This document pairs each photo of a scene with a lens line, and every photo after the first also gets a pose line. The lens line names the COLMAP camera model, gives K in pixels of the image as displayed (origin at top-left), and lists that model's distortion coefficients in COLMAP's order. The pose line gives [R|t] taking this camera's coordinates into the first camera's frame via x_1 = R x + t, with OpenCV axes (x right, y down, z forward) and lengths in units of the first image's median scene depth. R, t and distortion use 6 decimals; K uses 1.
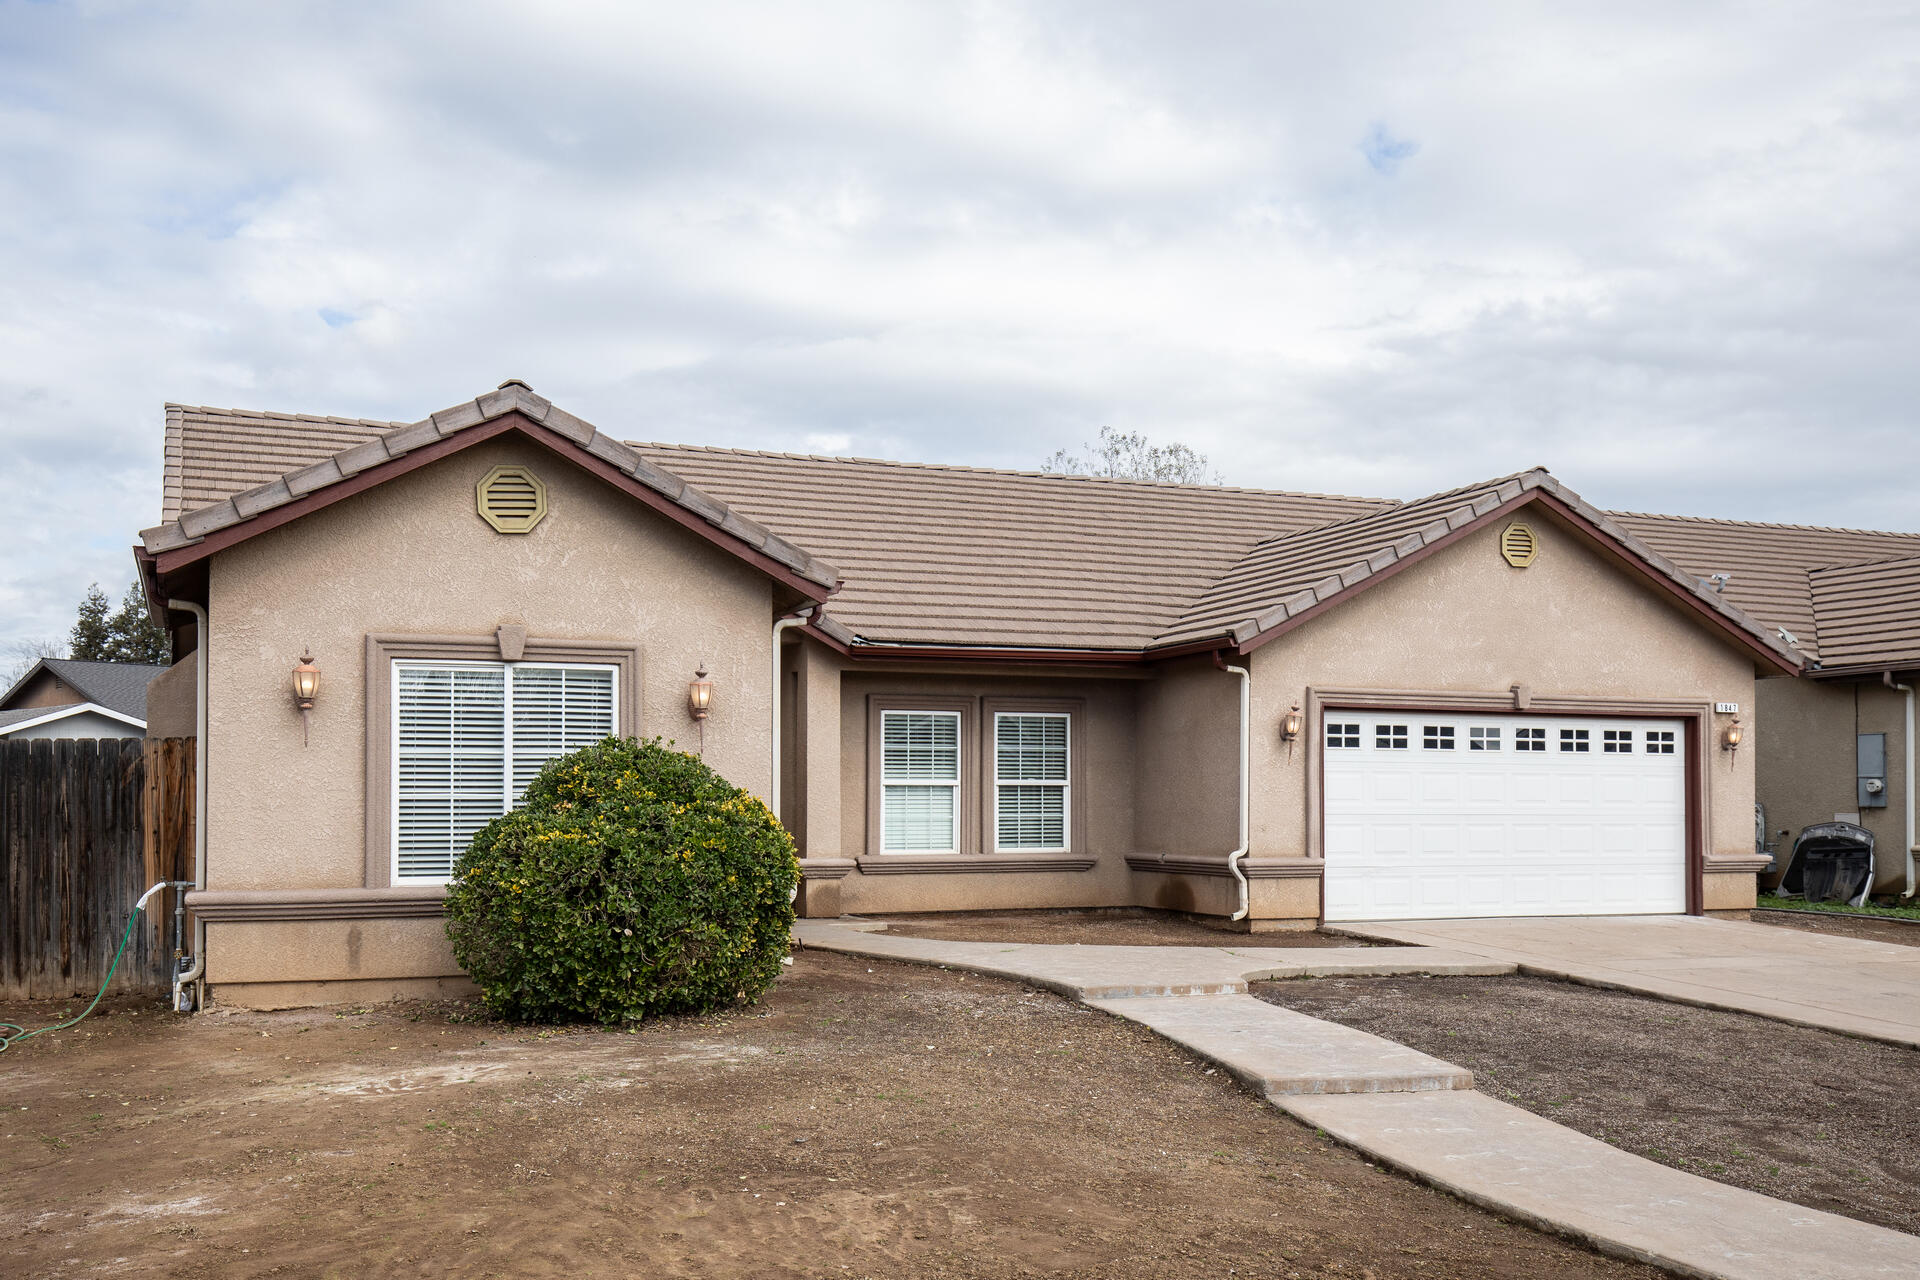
lens RADIAL K [[1754.1, 0, 960.0], [0, 1754.1, 640.0], [0, 0, 1]] dist [0.028013, -0.001919]
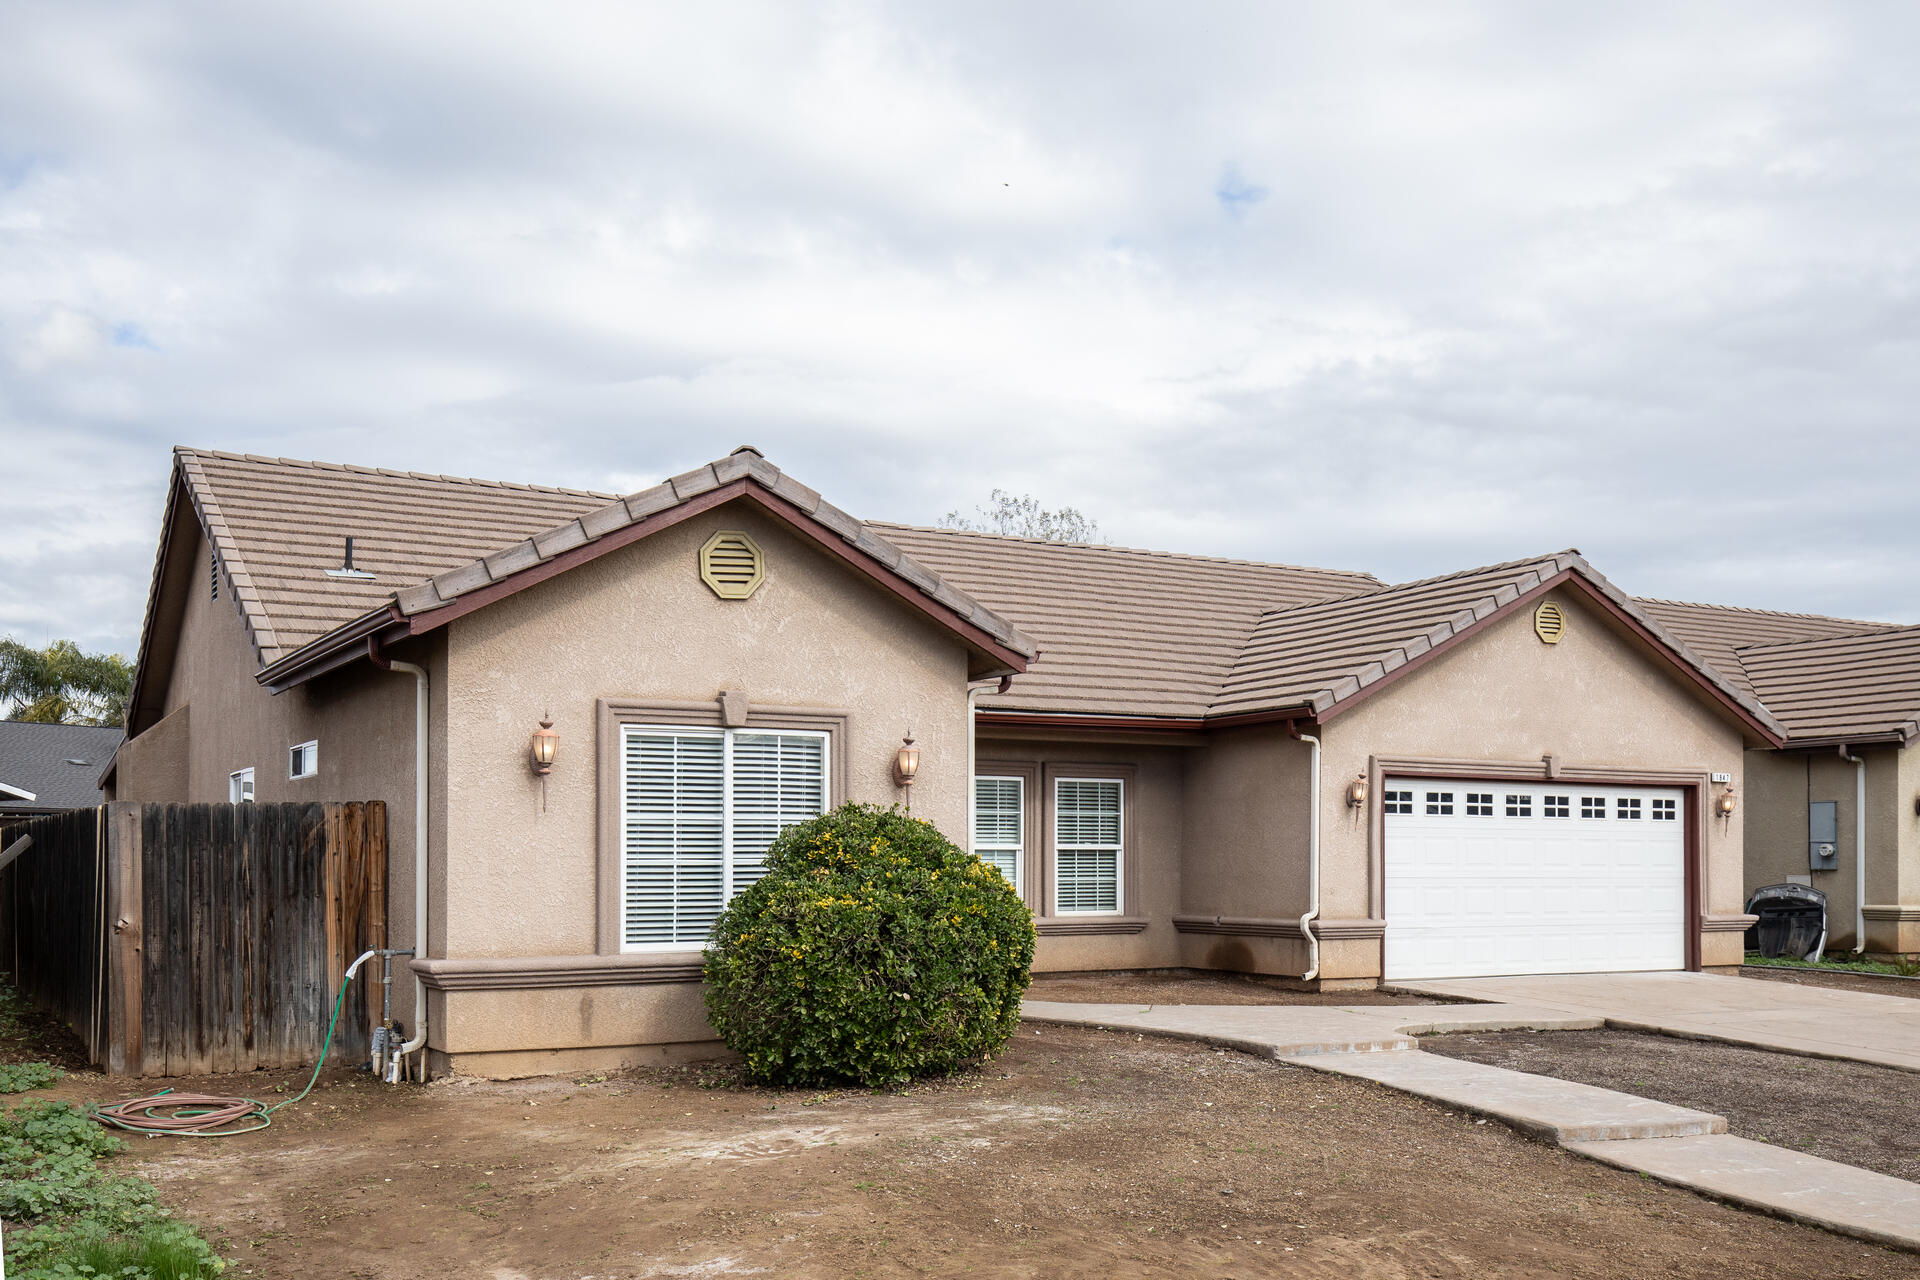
lens RADIAL K [[1786.4, 0, 960.0], [0, 1786.4, 706.4], [0, 0, 1]] dist [0.031781, 0.000176]
pose [[0.990226, 0.011321, 0.139010, -0.256950], [-0.011986, 0.999920, 0.003947, -0.004991], [-0.138954, -0.005575, 0.990283, -0.023272]]
